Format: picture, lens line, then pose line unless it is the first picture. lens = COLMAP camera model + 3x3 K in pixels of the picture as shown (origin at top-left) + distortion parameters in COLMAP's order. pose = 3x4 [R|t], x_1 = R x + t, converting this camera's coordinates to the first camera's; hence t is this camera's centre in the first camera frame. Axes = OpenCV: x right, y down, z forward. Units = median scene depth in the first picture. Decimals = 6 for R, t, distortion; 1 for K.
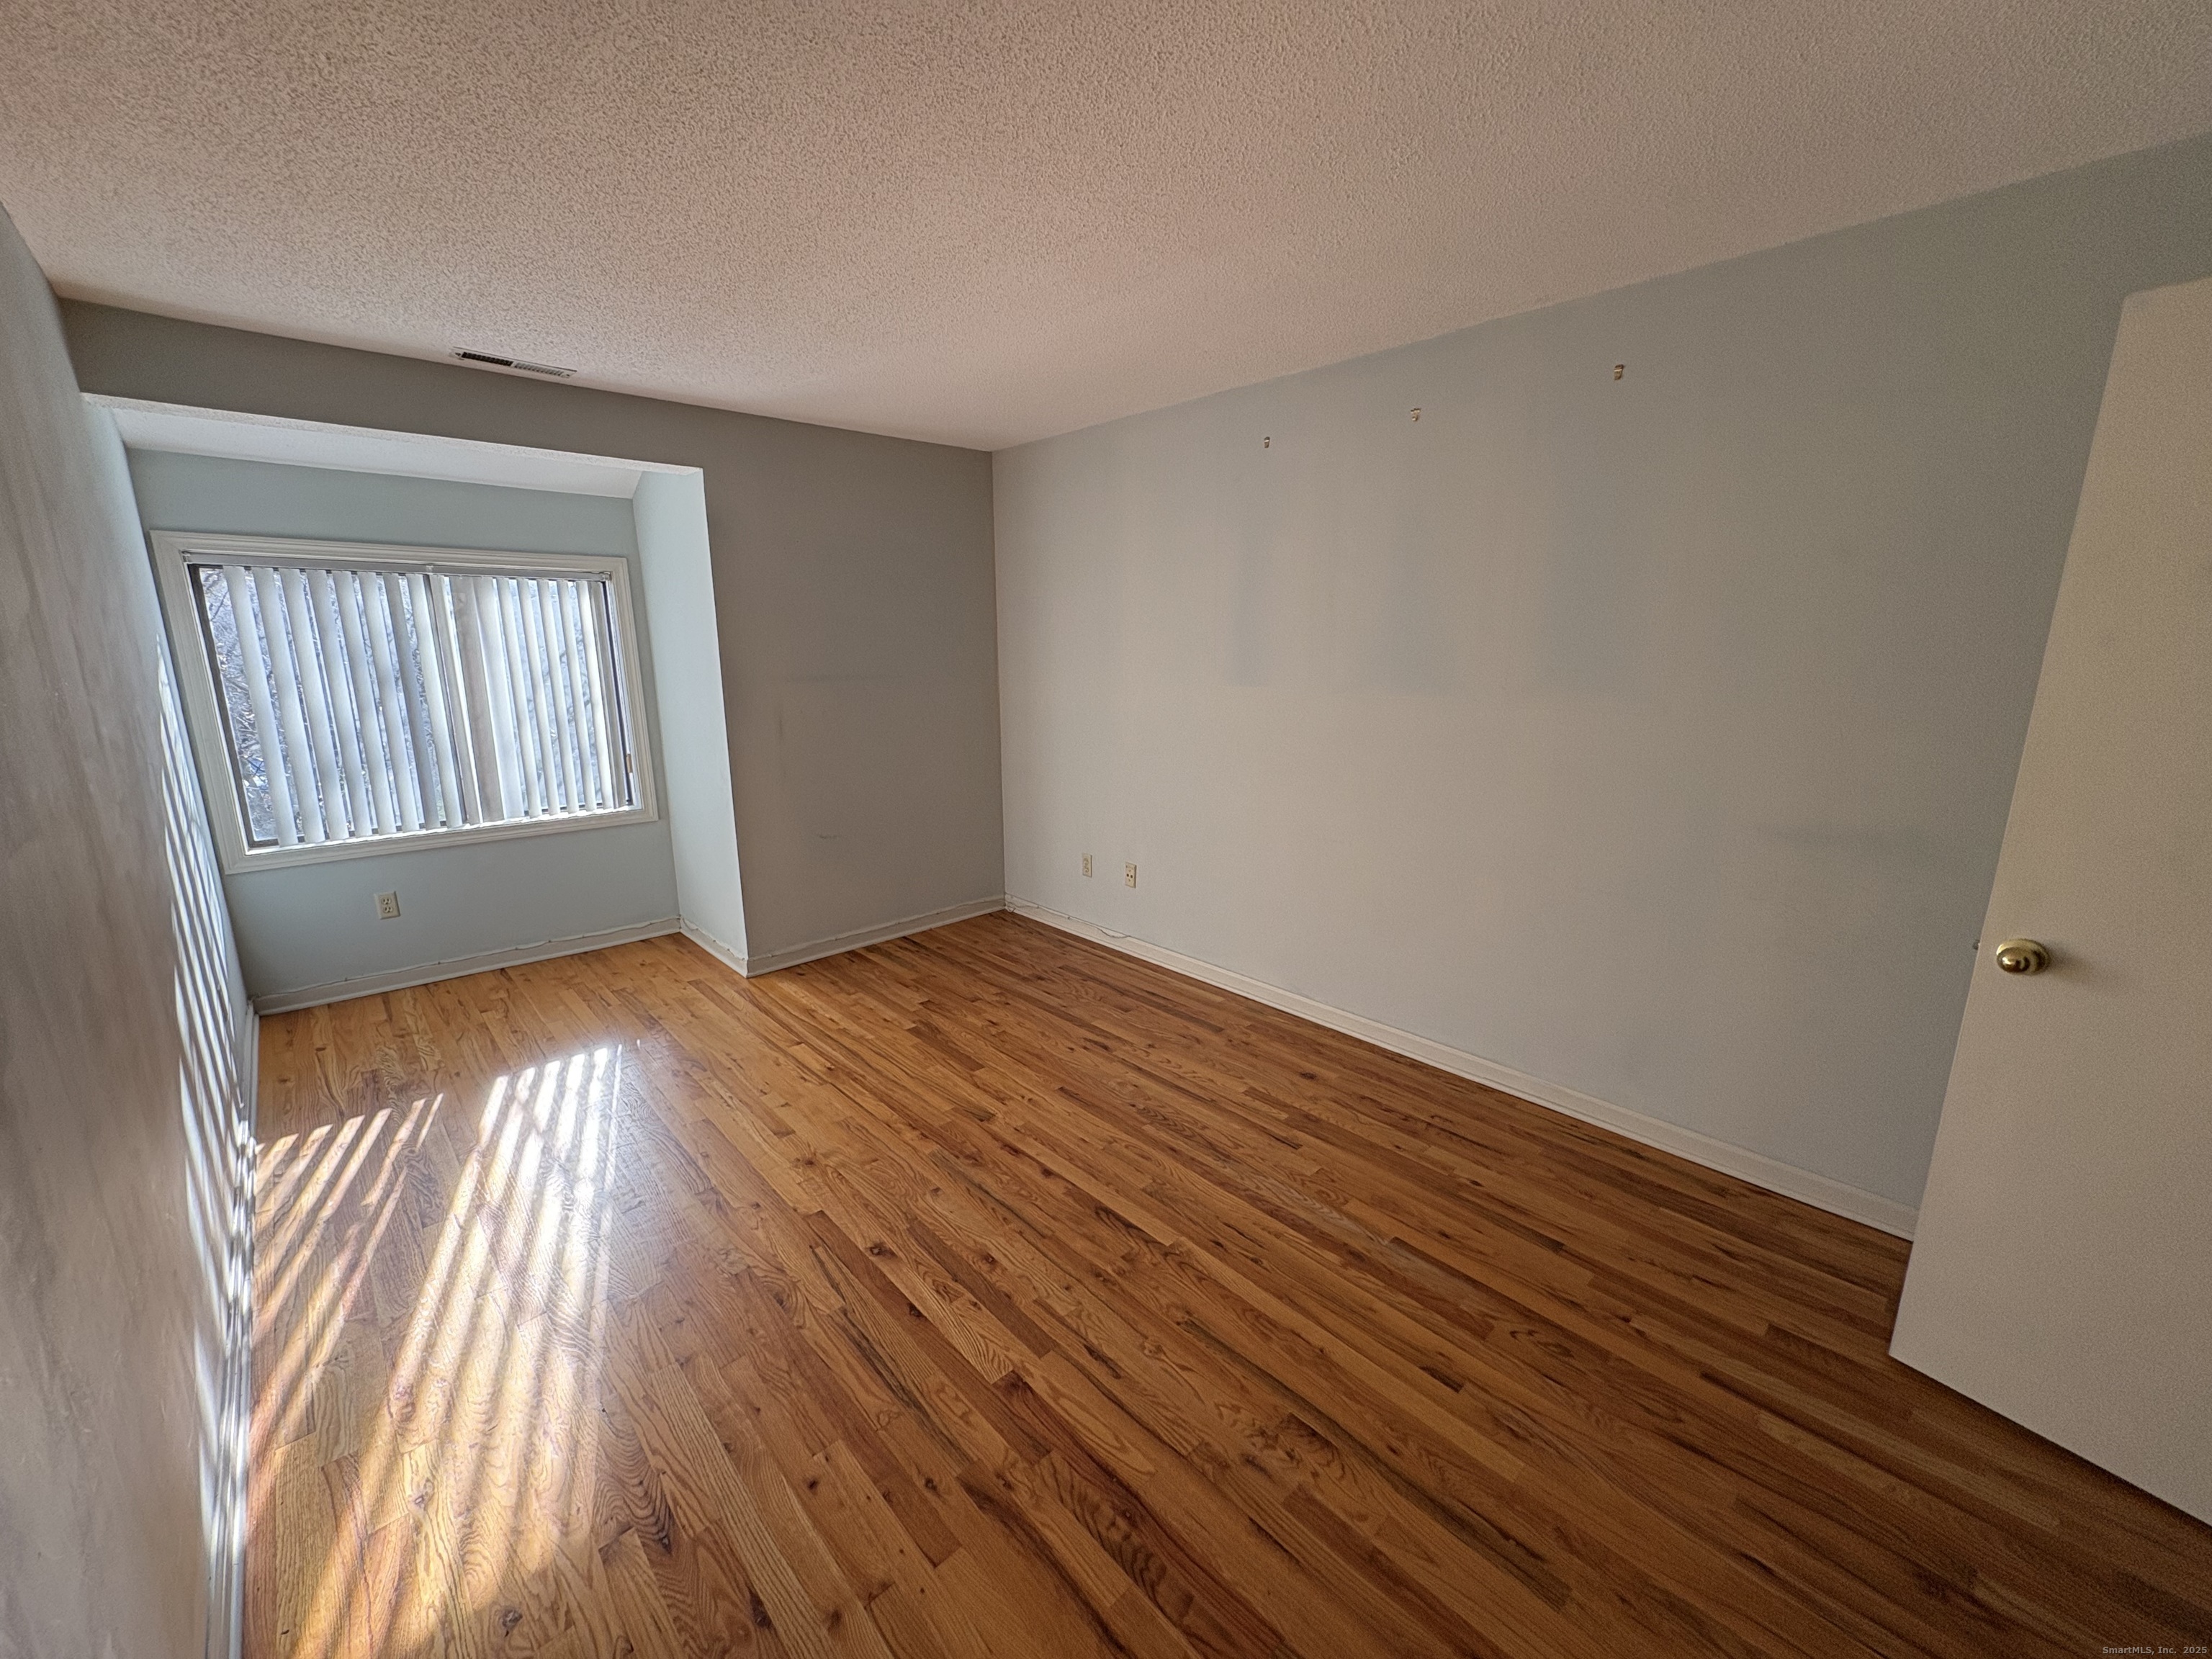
lens RADIAL K [[876.8, 0, 1106.0], [0, 876.8, 829.5], [0, 0, 1]] dist [0.003092, 0.000254]
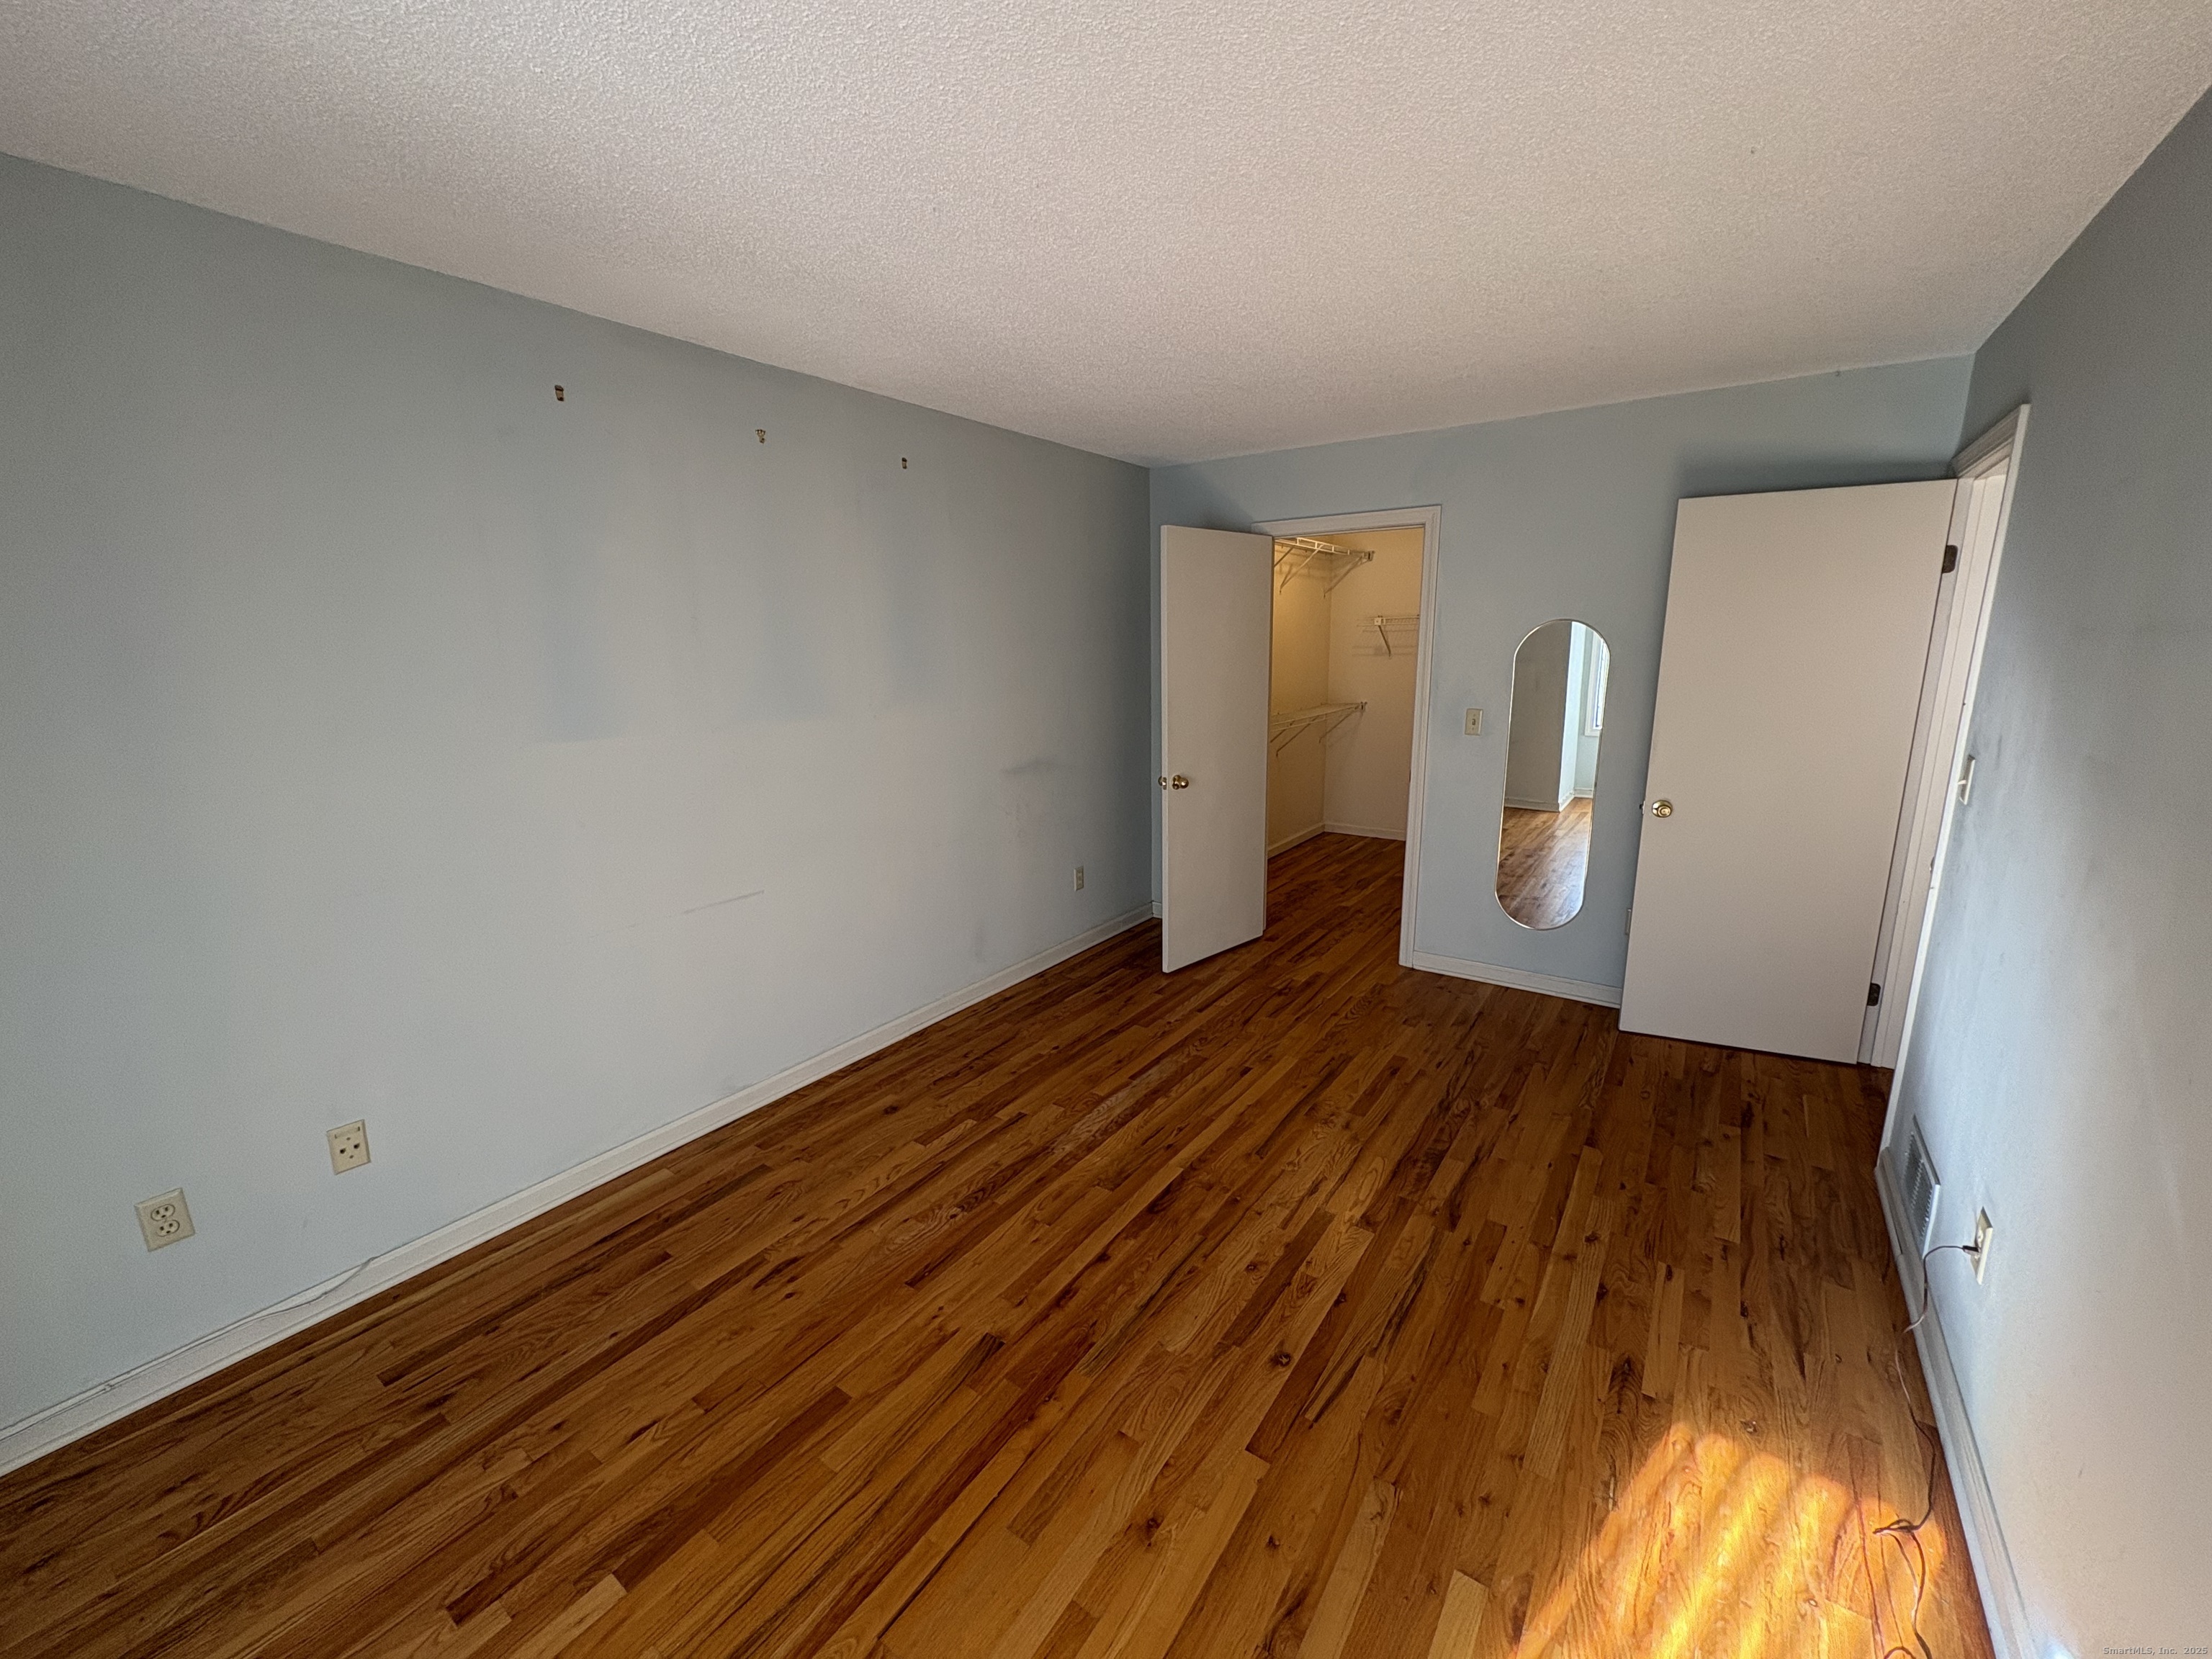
lens RADIAL K [[876.8, 0, 1106.0], [0, 876.8, 829.5], [0, 0, 1]] dist [0.003092, 0.000254]
pose [[-0.203015, -0.200004, 0.958532, -0.947108], [0.224372, 0.943369, 0.244362, -0.271847], [-0.953122, 0.264677, -0.146642, 1.140808]]
